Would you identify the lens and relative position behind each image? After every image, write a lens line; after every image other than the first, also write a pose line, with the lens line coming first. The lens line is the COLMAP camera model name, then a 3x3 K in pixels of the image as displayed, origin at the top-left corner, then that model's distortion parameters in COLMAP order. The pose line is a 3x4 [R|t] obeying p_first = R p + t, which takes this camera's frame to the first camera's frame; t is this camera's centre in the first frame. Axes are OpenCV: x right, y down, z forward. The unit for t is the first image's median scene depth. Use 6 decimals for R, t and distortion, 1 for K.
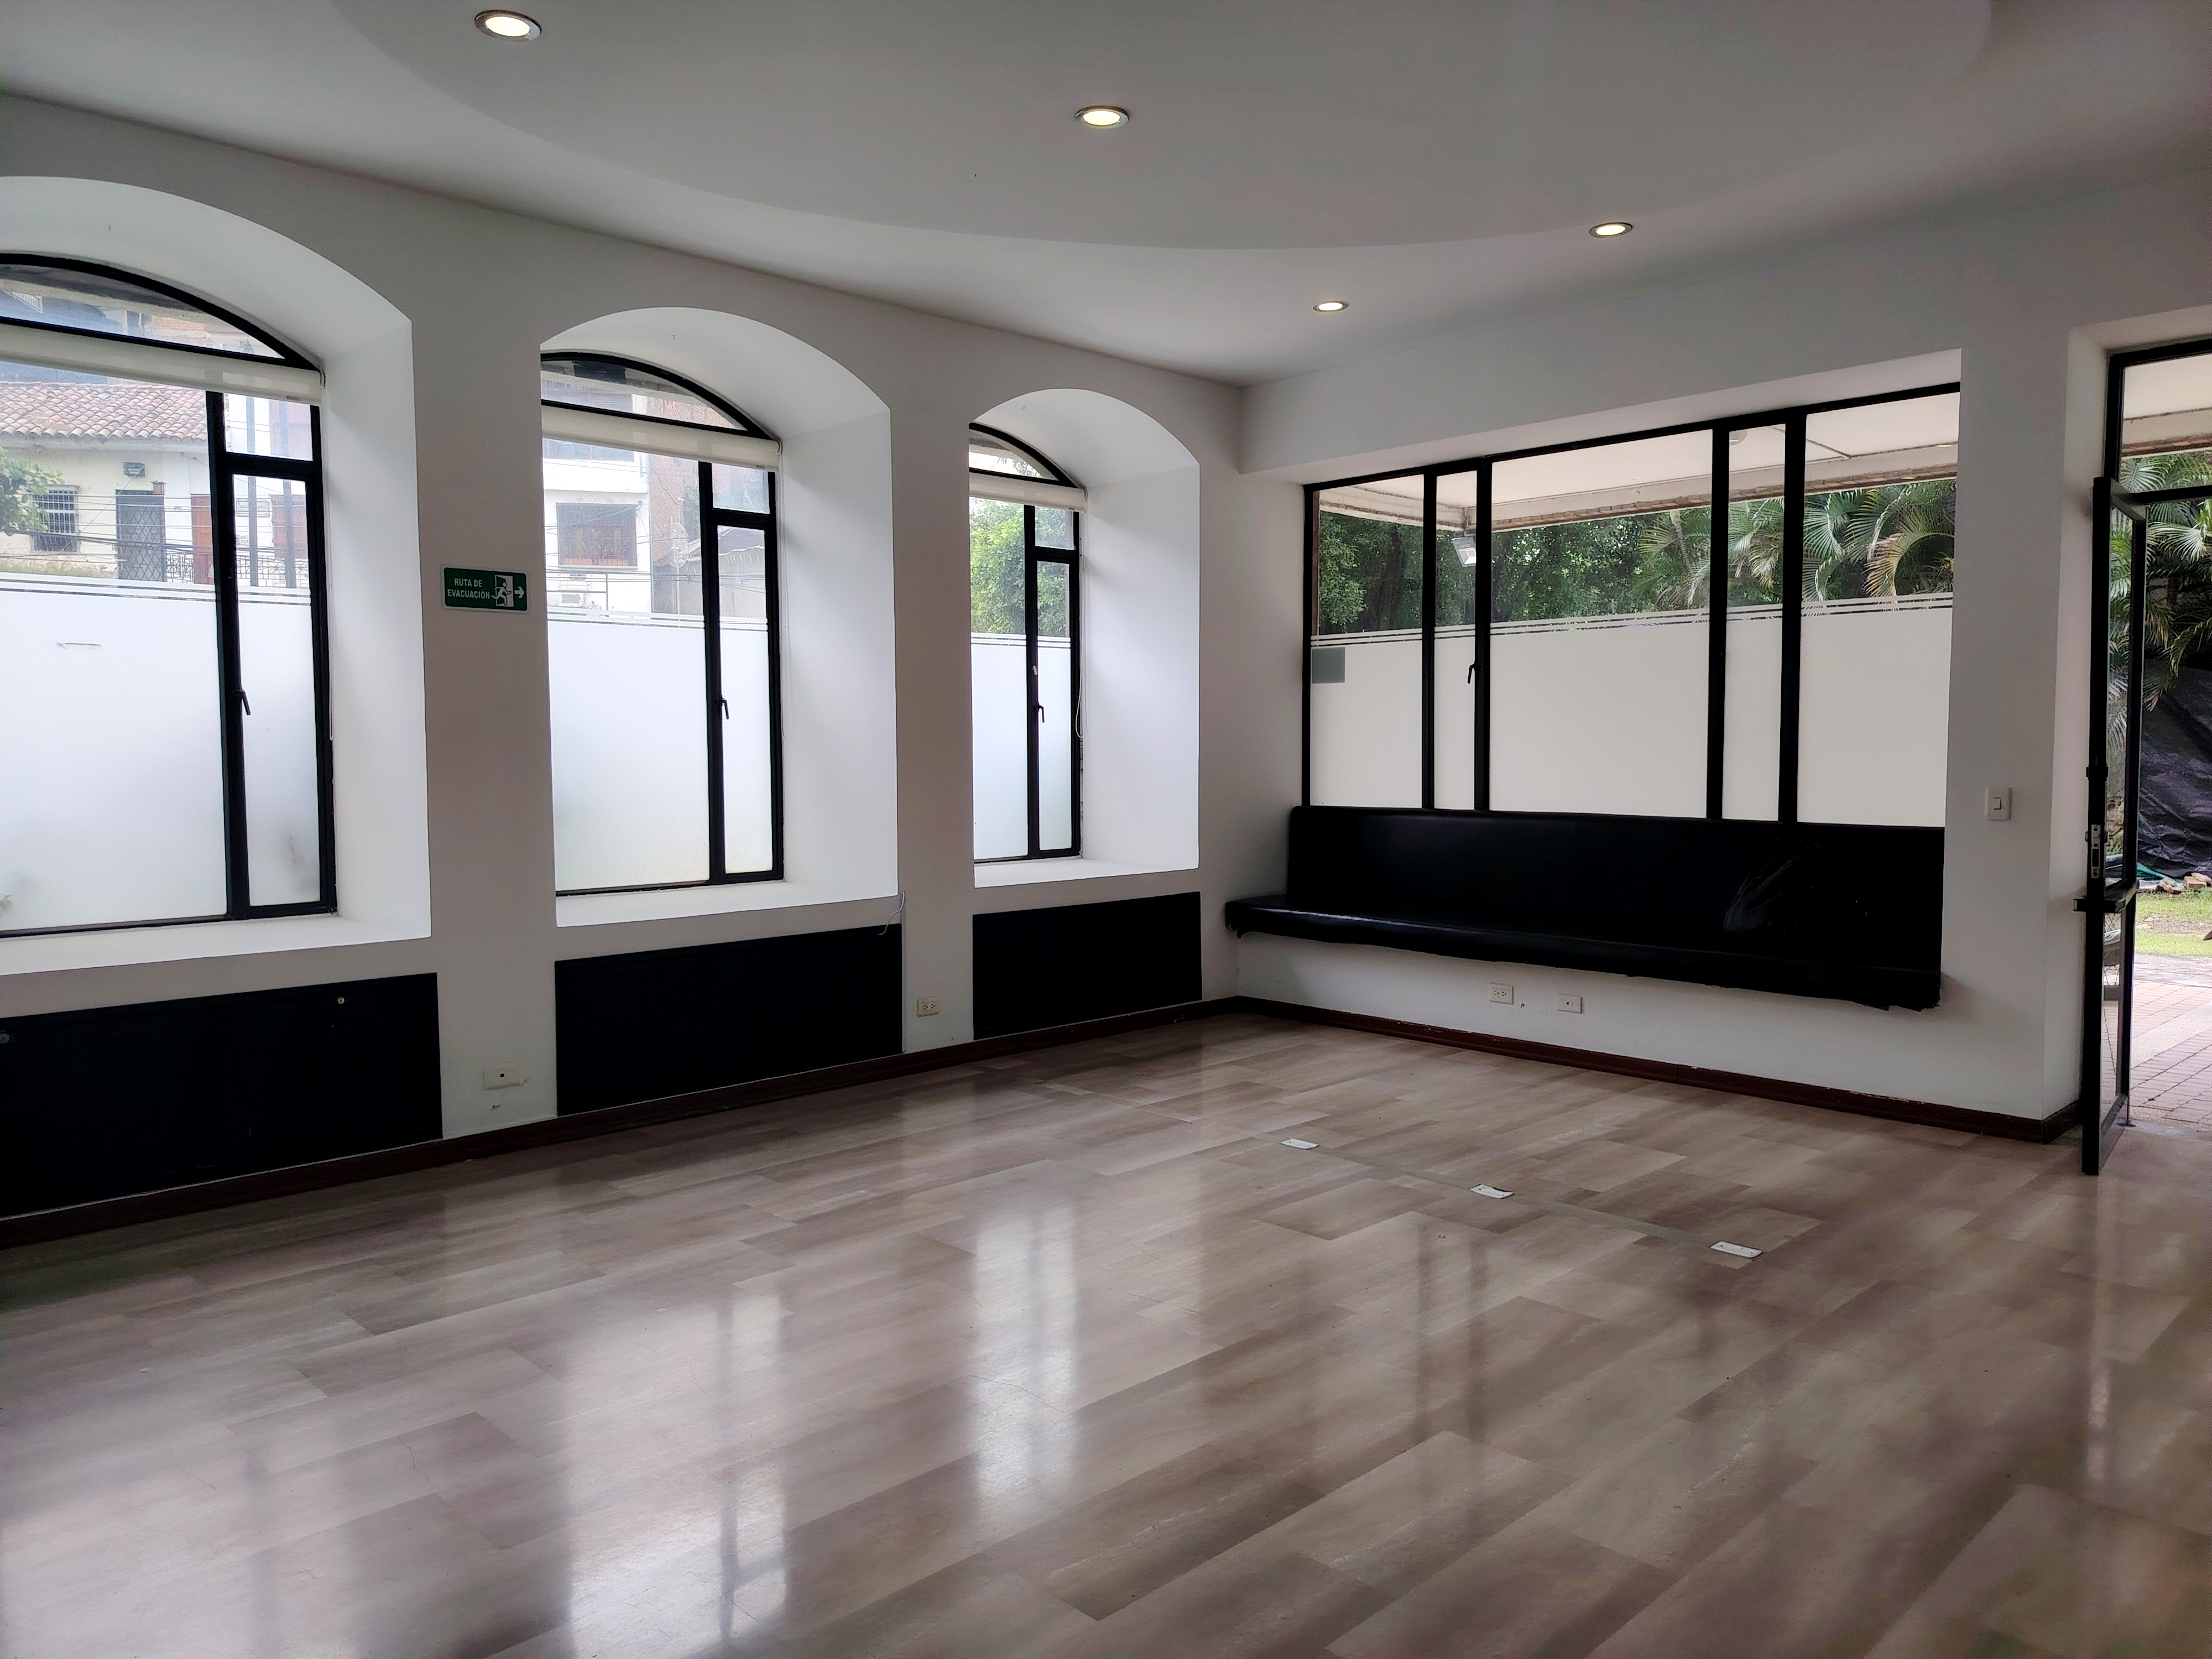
lens RADIAL K [[1538.4, 0, 1106.0], [0, 1538.4, 829.5], [0, 0, 1]] dist [0.068221, -0.077806]
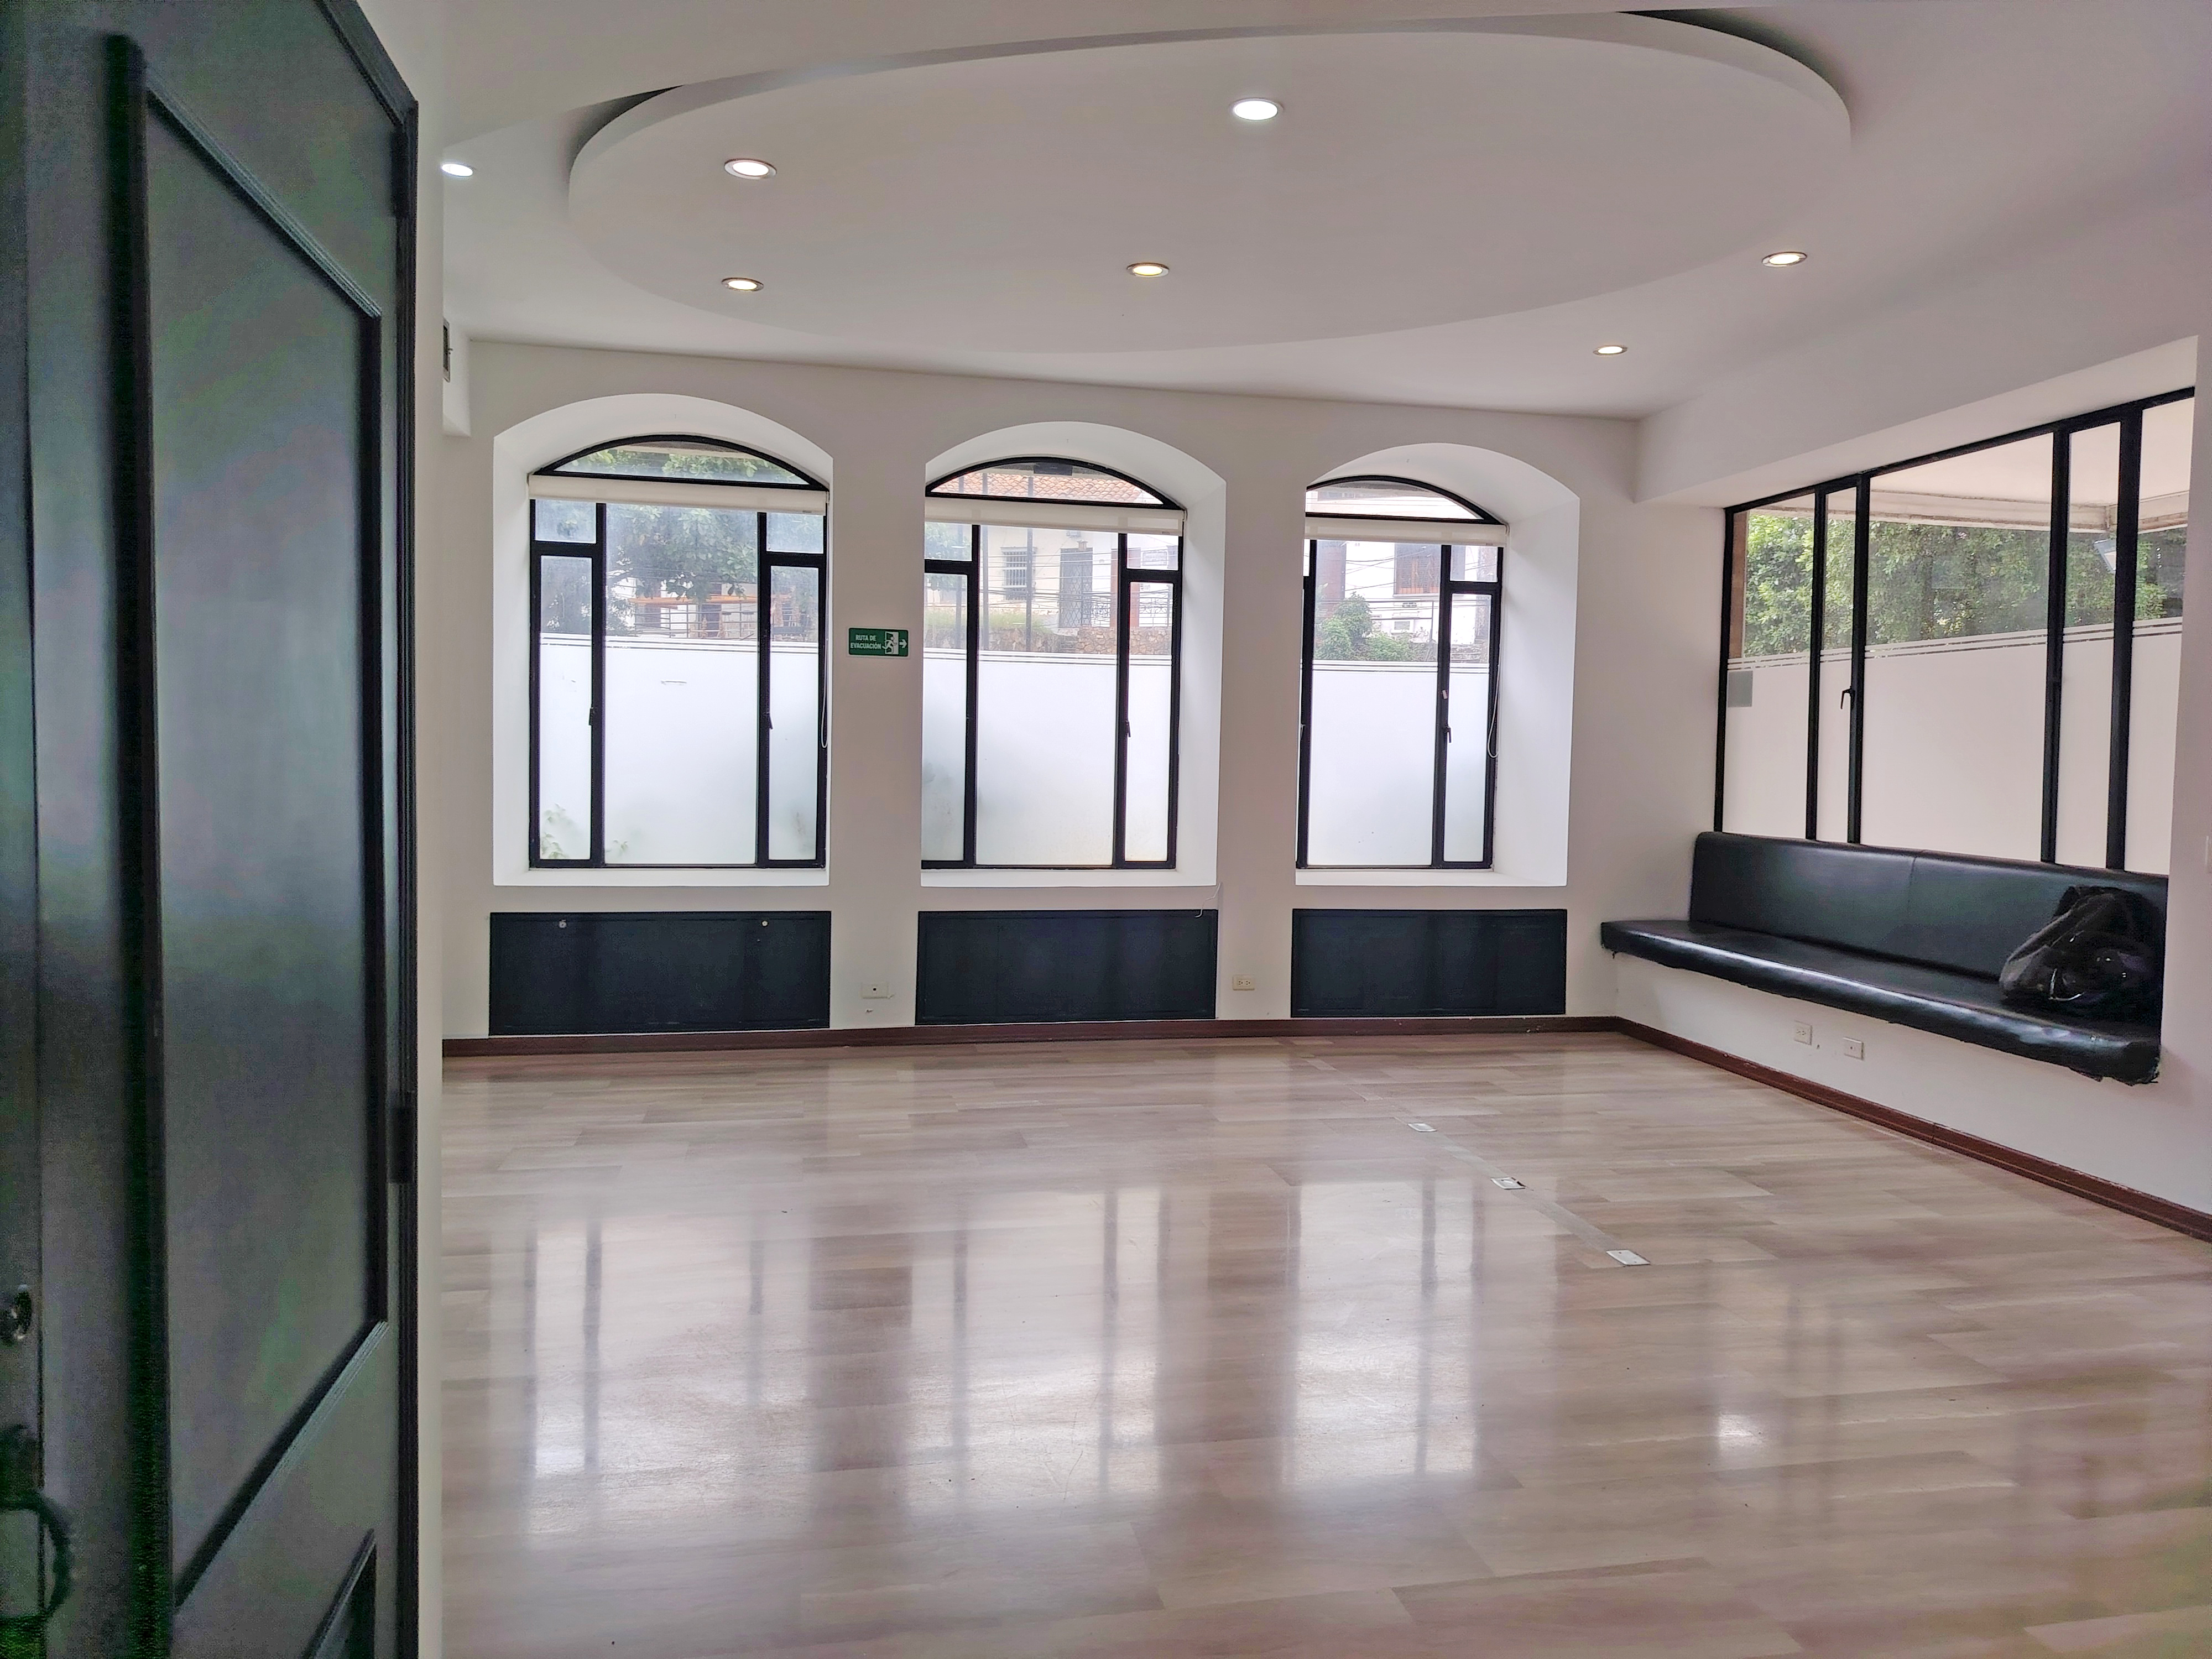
lens RADIAL K [[1537.4, 0, 1132.0], [0, 1537.4, 826.3], [0, 0, 1]] dist [0.047794, -0.076843]
pose [[0.843423, 0.045633, -0.535309, 0.448348], [-0.052572, 0.998614, 0.002295, -0.002540], [0.534672, 0.026207, 0.844653, -0.042708]]
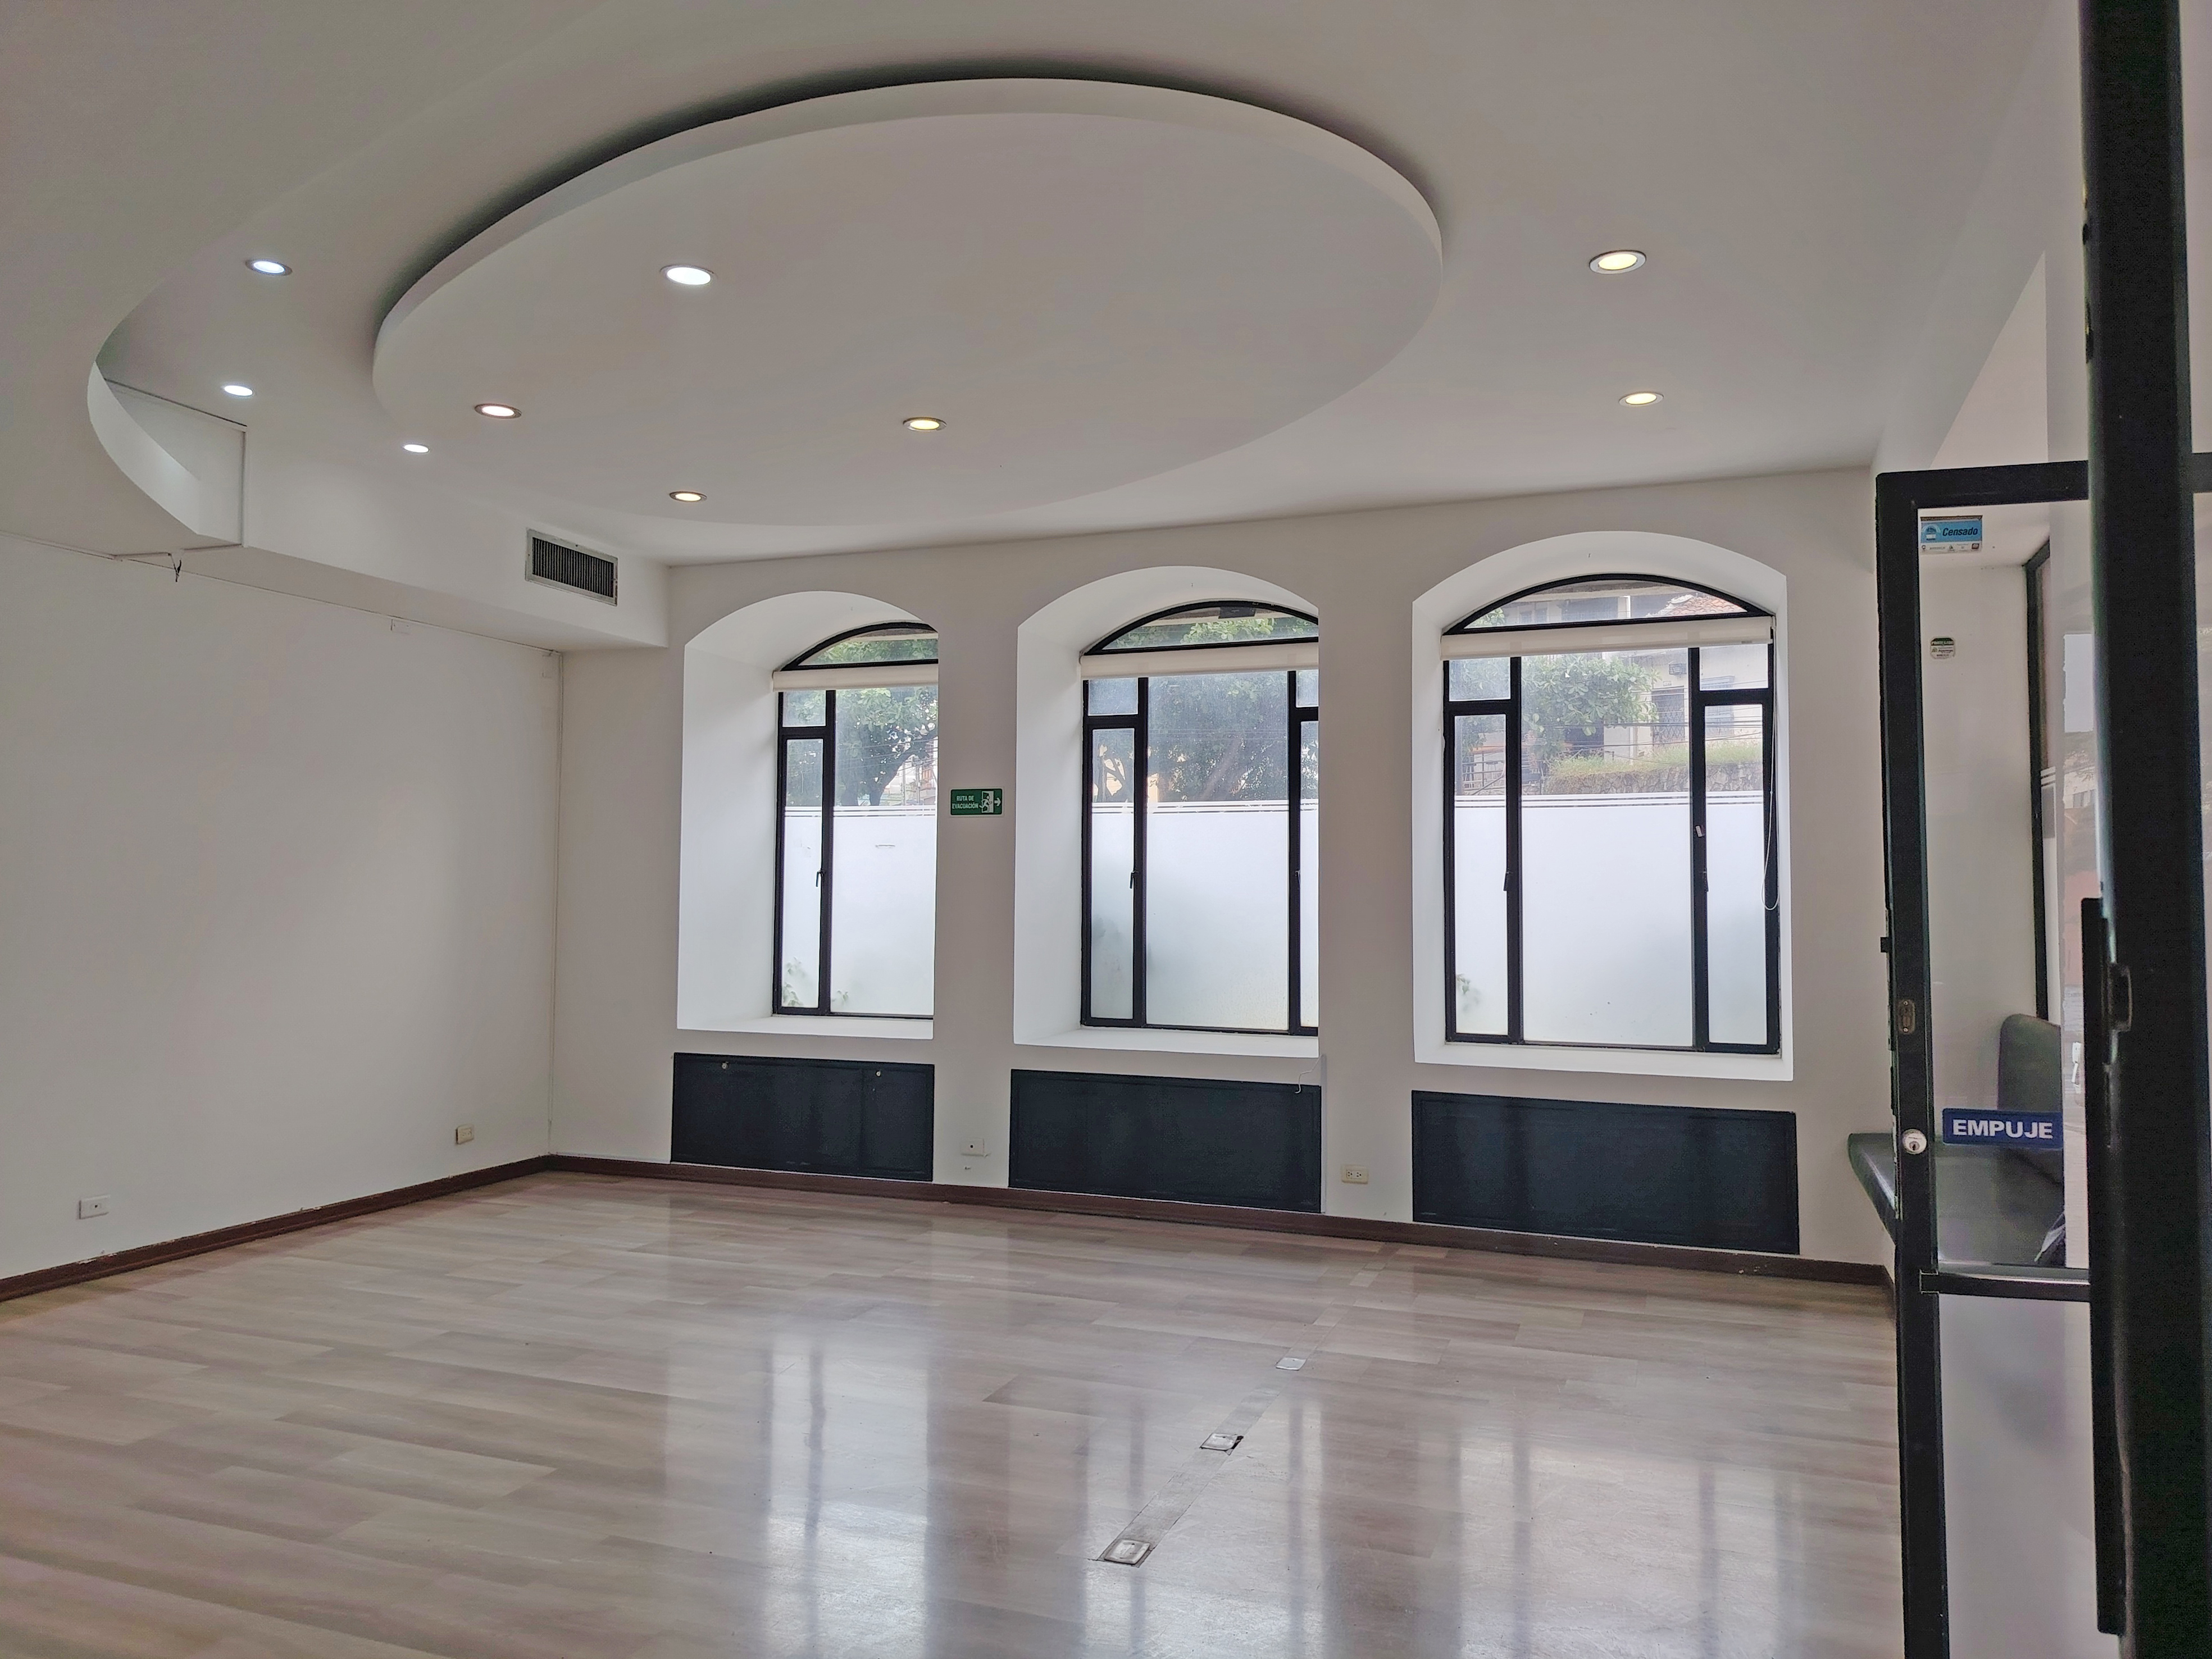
lens RADIAL K [[1571.4, 0, 1077.5], [0, 1571.4, 800.9], [0, 0, 1]] dist [0.077073, -0.063815]
pose [[0.408472, -0.045142, -0.911654, 0.794959], [-0.060279, 0.995262, -0.076290, -0.040178], [0.910778, 0.086116, 0.403815, 0.403081]]
